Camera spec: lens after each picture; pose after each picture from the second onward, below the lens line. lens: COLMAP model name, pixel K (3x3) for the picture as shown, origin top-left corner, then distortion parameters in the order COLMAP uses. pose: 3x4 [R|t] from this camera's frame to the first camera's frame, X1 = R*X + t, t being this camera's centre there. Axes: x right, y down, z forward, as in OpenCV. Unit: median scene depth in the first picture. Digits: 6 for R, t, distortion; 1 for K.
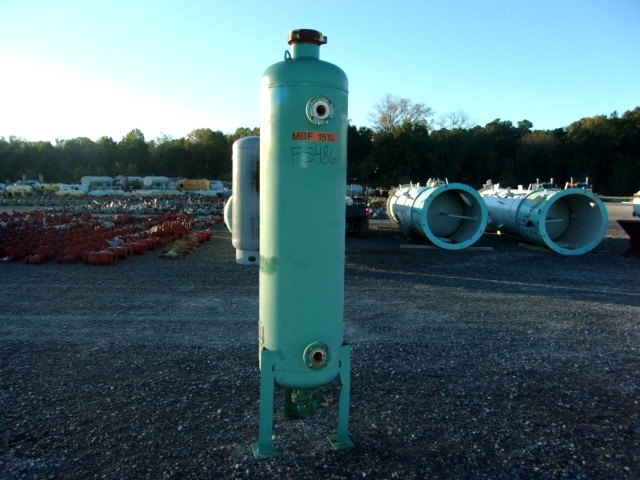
lens RADIAL K [[499.5, 0, 319.2], [0, 499.5, 256.6], [0, 0, 1]] dist [0.010943, 0.008070]
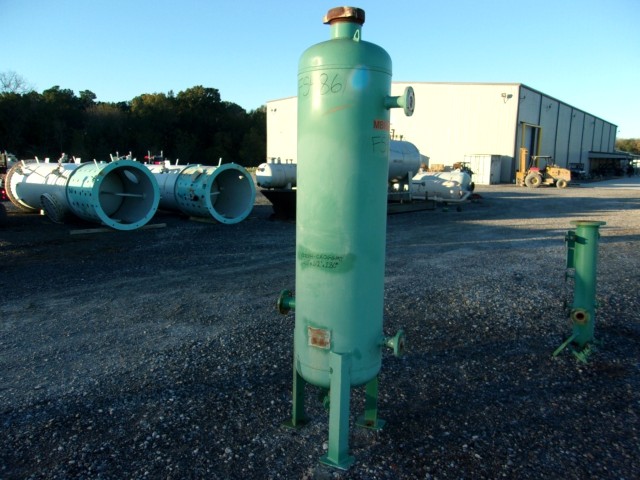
lens RADIAL K [[505.3, 0, 318.0], [0, 505.3, 239.8], [0, 0, 1]] dist [0.008278, 0.011323]
pose [[0.685605, -0.119478, 0.718102, -0.157474], [0.105510, 0.992333, 0.064370, -0.017644], [-0.720287, 0.031635, 0.692955, 0.075677]]
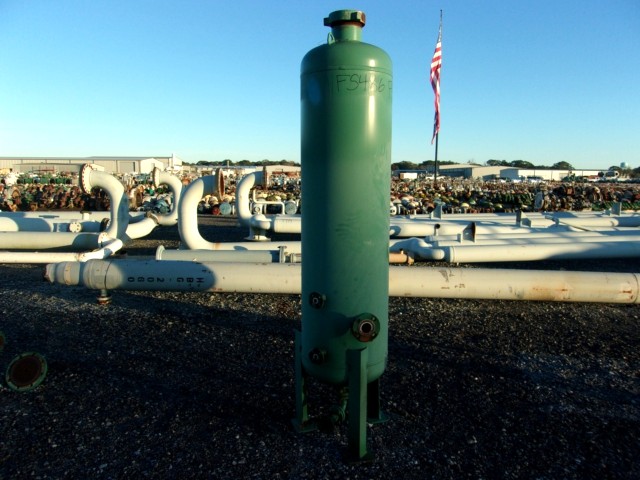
lens RADIAL K [[505.3, 0, 318.0], [0, 505.3, 239.8], [0, 0, 1]] dist [0.008278, 0.011323]
pose [[-0.999742, -0.016303, 0.015810, 0.000490], [-0.011238, 0.960096, 0.279446, -0.061482], [-0.019735, 0.279196, -0.960031, 0.410187]]
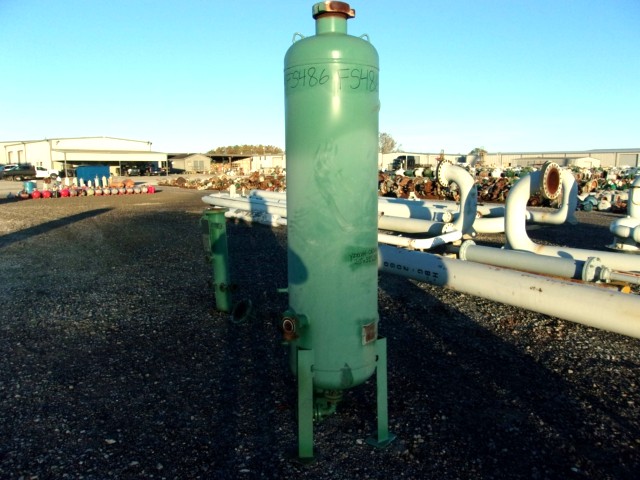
lens RADIAL K [[505.3, 0, 318.0], [0, 505.3, 239.8], [0, 0, 1]] dist [0.008278, 0.011323]
pose [[-0.602171, -0.128648, 0.787934, -0.161478], [0.111506, 0.963706, 0.242563, -0.052955], [-0.790542, 0.233924, -0.565971, 0.330404]]
